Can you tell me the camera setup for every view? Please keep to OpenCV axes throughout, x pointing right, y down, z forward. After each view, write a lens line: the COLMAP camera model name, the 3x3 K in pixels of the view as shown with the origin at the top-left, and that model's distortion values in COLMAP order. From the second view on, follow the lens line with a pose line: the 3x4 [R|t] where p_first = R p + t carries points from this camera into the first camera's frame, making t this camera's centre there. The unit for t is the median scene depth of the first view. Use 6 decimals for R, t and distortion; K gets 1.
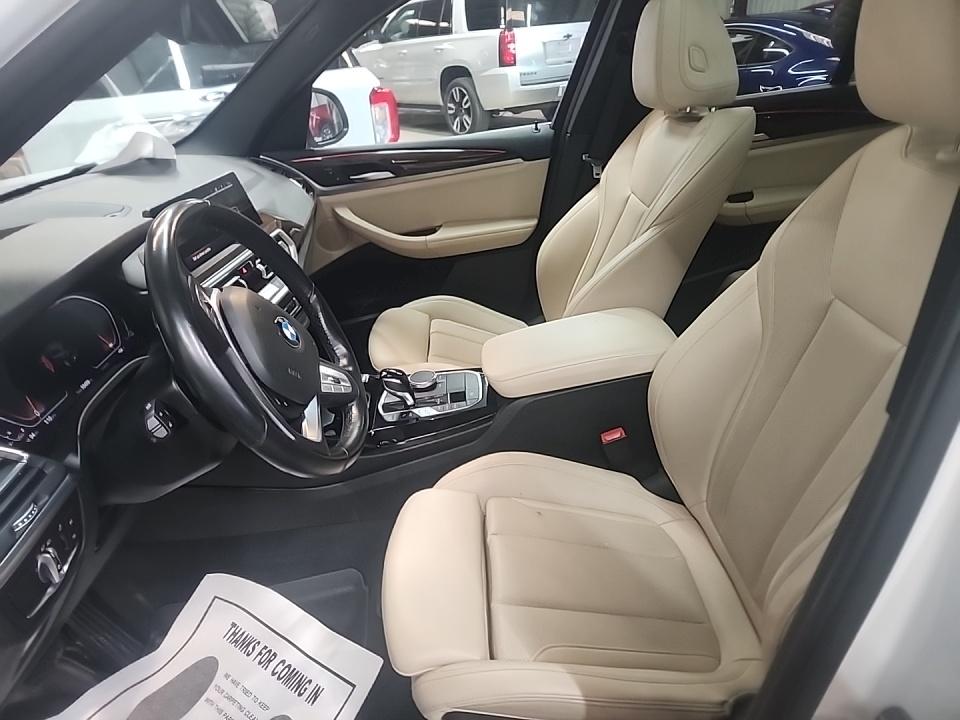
lens RADIAL K [[634.0, 0, 480.0], [0, 634.0, 360.0], [0, 0, 1]] dist [0.050434, -0.040306]
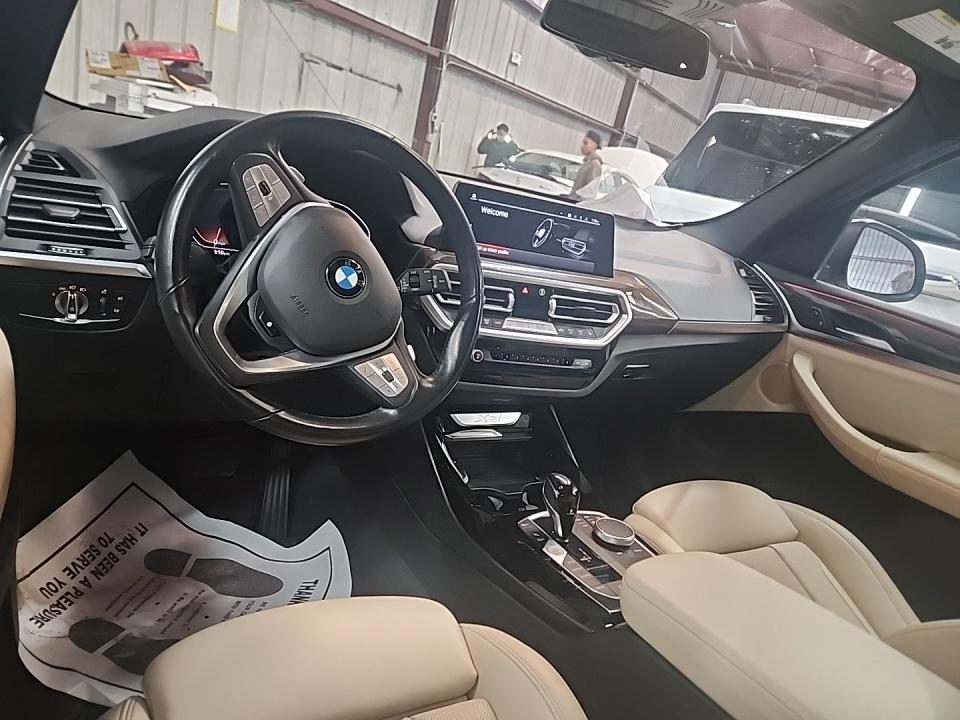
lens RADIAL K [[634.0, 0, 480.0], [0, 634.0, 360.0], [0, 0, 1]] dist [0.050434, -0.040306]
pose [[0.421180, 0.435340, -0.795667, 0.240671], [-0.620111, 0.778413, 0.097649, -0.070547], [0.661868, 0.452275, 0.597811, 0.287806]]
